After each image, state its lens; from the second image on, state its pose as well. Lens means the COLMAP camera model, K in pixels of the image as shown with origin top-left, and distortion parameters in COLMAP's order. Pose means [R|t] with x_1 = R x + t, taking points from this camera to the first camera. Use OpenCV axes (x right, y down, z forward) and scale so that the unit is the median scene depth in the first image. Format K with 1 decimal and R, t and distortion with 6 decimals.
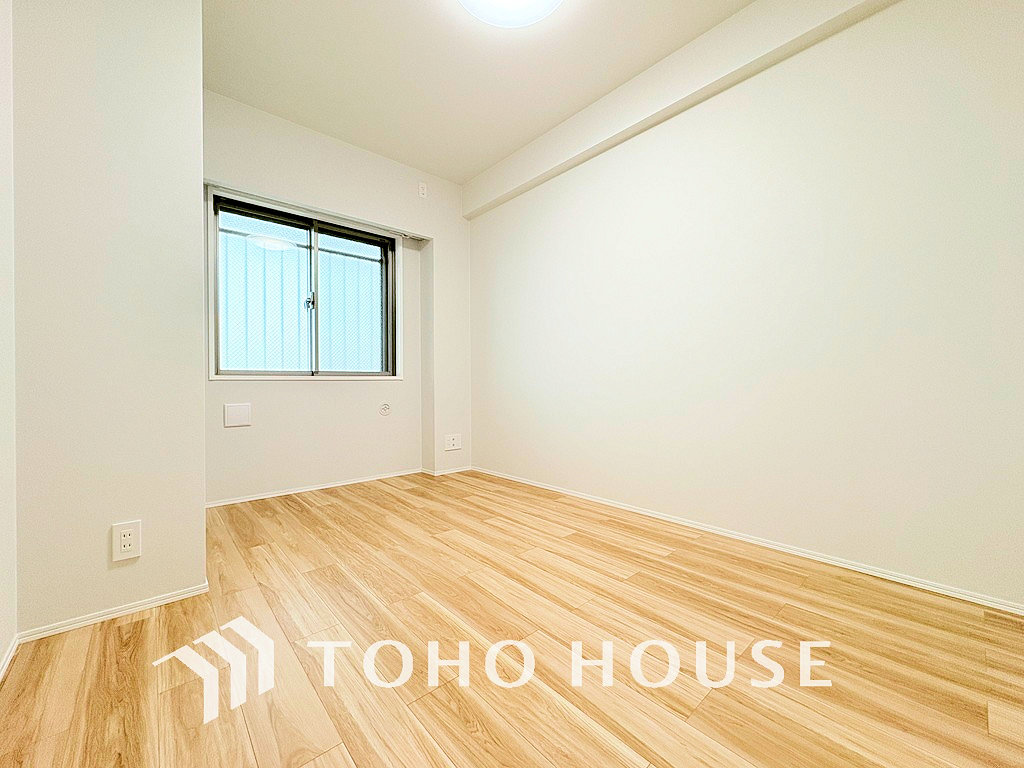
lens RADIAL K [[413.3, 0, 510.1], [0, 413.3, 383.2], [0, 0, 1]] dist [0.003853, -0.001632]
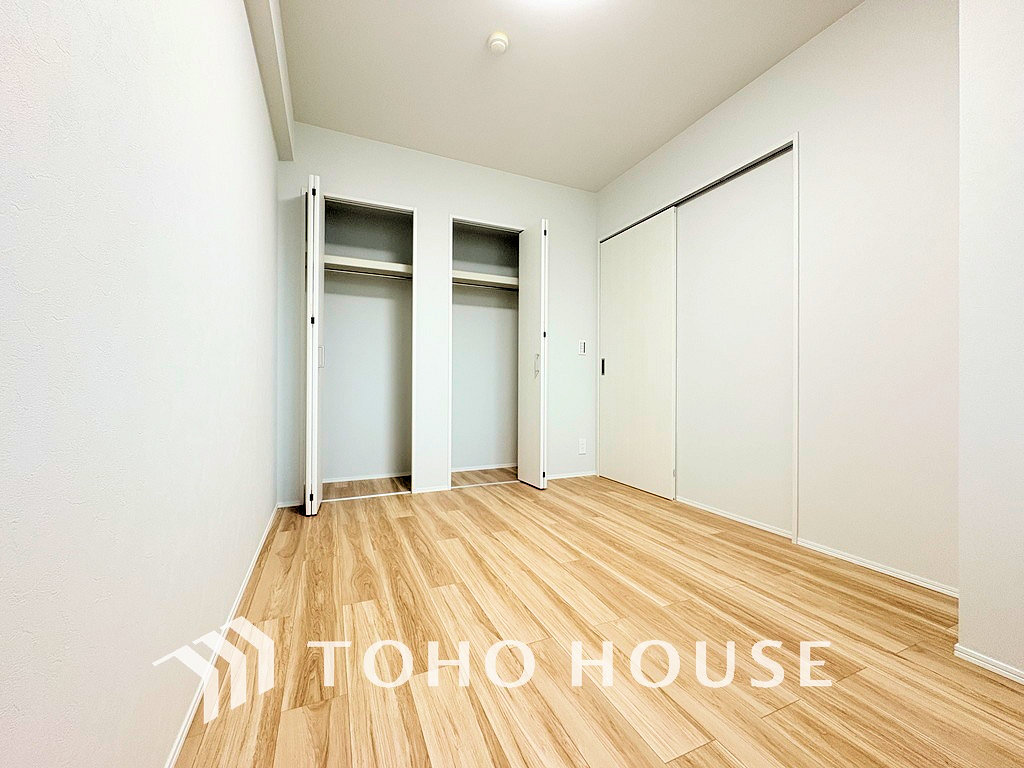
lens RADIAL K [[413.3, 0, 512.9], [0, 413.3, 385.7], [0, 0, 1]] dist [0.003853, -0.001632]
pose [[-0.956524, 0.003432, 0.291634, -0.157635], [0.003124, 0.999994, -0.001520, -0.007902], [-0.291638, -0.000543, -0.956529, 2.010330]]
